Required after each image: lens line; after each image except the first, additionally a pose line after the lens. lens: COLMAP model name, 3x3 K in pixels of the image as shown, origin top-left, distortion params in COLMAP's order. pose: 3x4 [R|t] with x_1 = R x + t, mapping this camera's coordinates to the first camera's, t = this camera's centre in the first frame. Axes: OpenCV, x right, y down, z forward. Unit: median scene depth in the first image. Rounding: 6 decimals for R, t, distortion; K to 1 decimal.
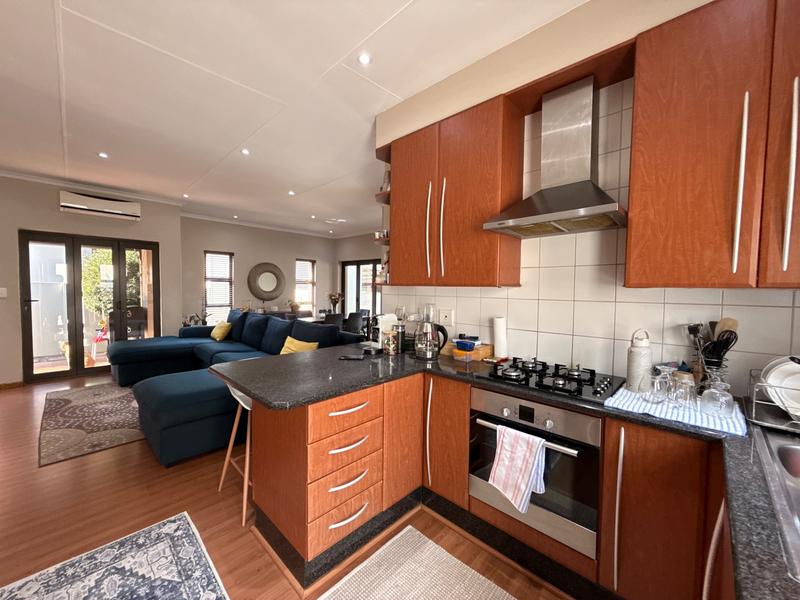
lens RADIAL K [[318.3, 0, 397.2], [0, 318.3, 301.3], [0, 0, 1]] dist [0.000489, 0.000485]
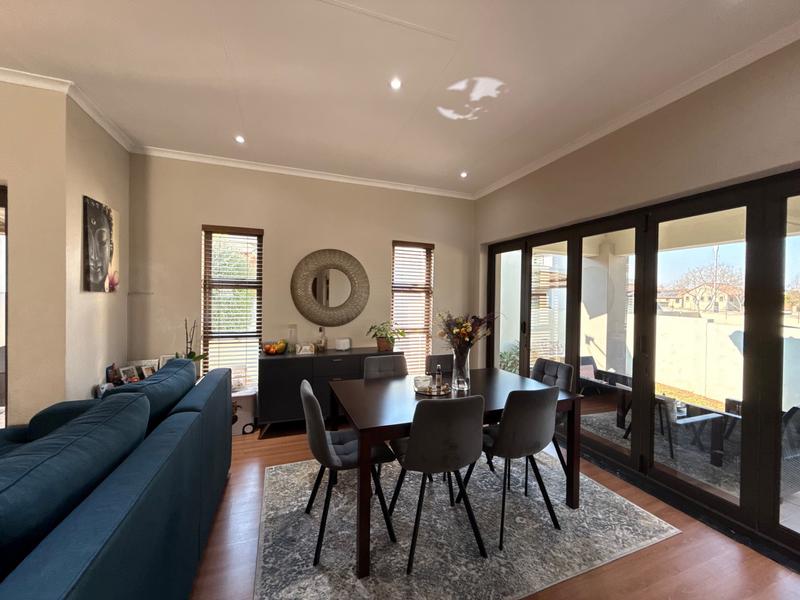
lens RADIAL K [[318.3, 0, 397.2], [0, 318.3, 301.3], [0, 0, 1]] dist [0.000489, 0.000485]
pose [[0.896345, 0.002752, -0.443348, -0.094299], [-0.020583, 0.999161, -0.035413, -0.023642], [0.442878, 0.040868, 0.895650, 0.574680]]
